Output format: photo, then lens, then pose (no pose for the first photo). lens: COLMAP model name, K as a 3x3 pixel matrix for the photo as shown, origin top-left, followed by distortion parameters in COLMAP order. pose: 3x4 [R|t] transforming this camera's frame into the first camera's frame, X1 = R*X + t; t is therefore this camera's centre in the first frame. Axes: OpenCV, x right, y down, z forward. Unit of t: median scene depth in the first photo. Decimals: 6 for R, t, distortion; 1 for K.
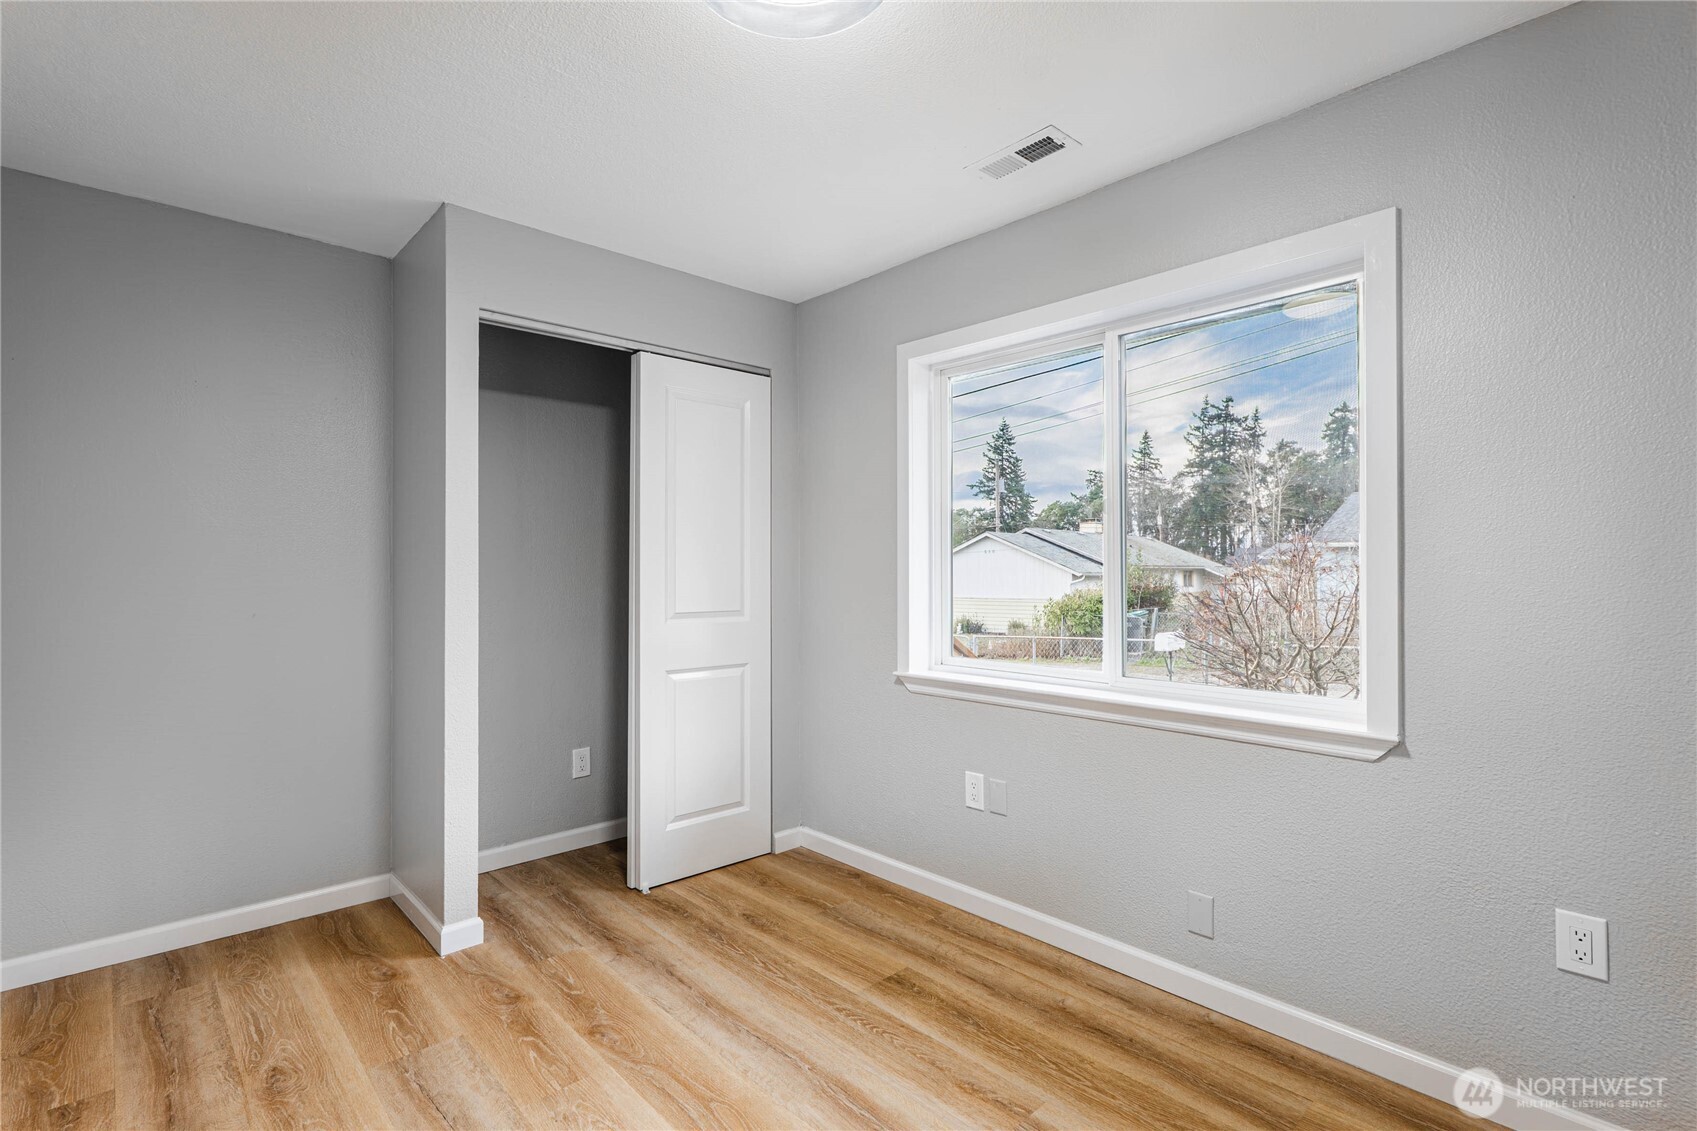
lens RADIAL K [[793.0, 0, 837.9], [0, 793.0, 572.5], [0, 0, 1]] dist [0.004217, 0.002158]
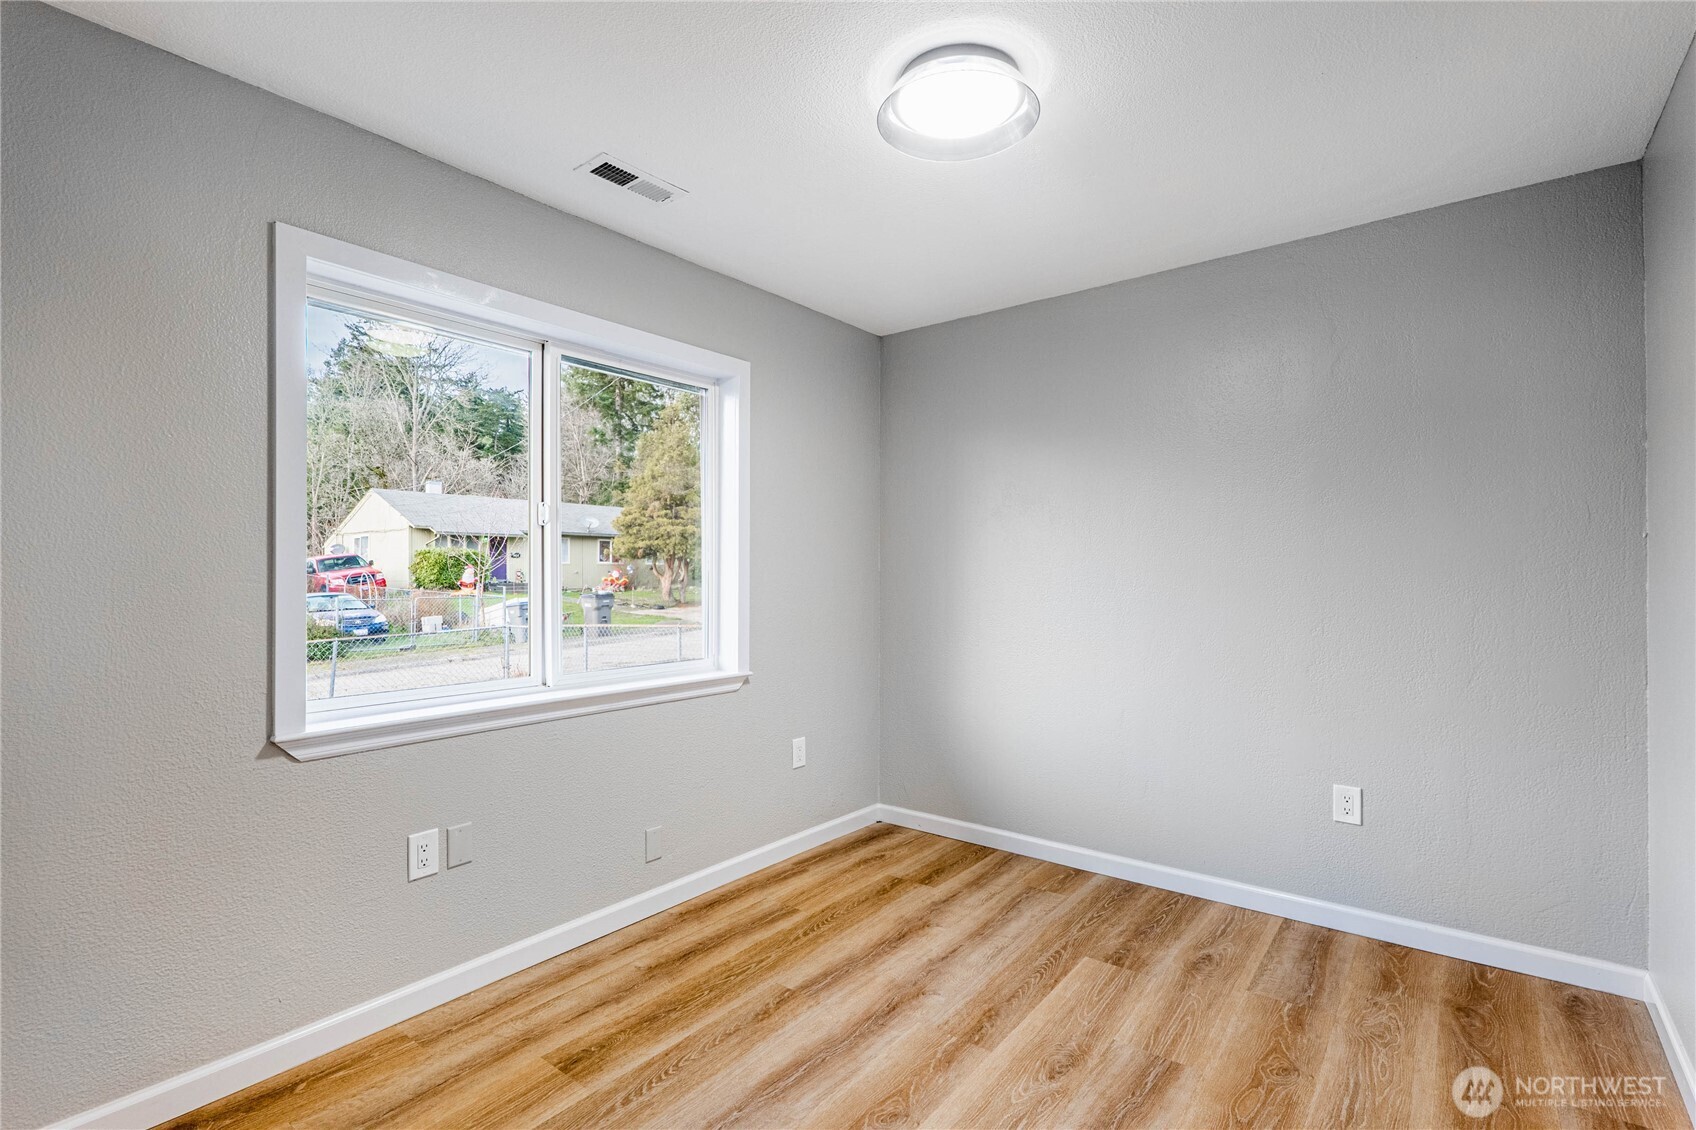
lens RADIAL K [[792.6, 0, 856.9], [0, 792.6, 568.6], [0, 0, 1]] dist [0.004217, 0.002158]
pose [[-0.177058, 0.005983, 0.984182, -0.092947], [-0.001381, 0.999979, -0.006328, -0.000703], [-0.984199, -0.002480, -0.177046, 0.097454]]
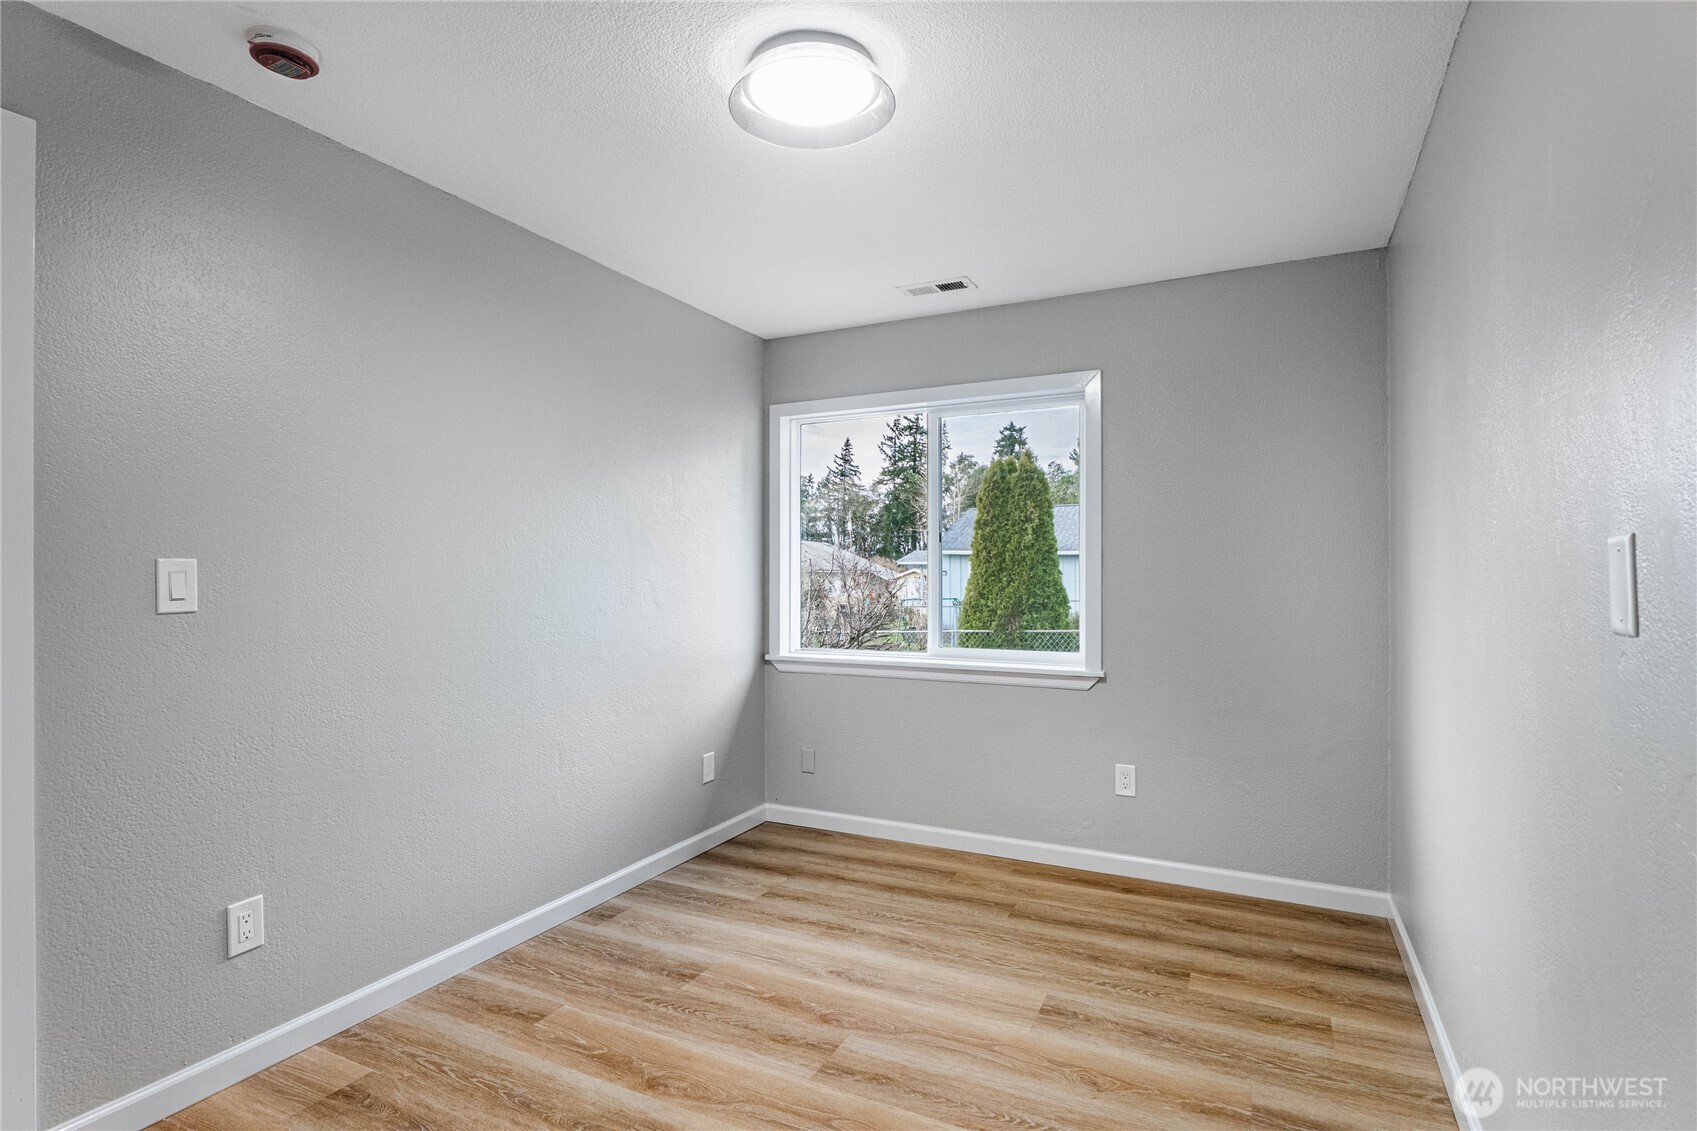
lens RADIAL K [[844.0, 0, 843.1], [0, 844.0, 568.9], [0, 0, 1]] dist [-0.001773, 0.000114]
pose [[0.930631, -0.004159, 0.365936, -0.017228], [0.008115, 0.999924, -0.009274, 0.000171], [-0.365870, 0.011600, 0.930594, -0.012814]]
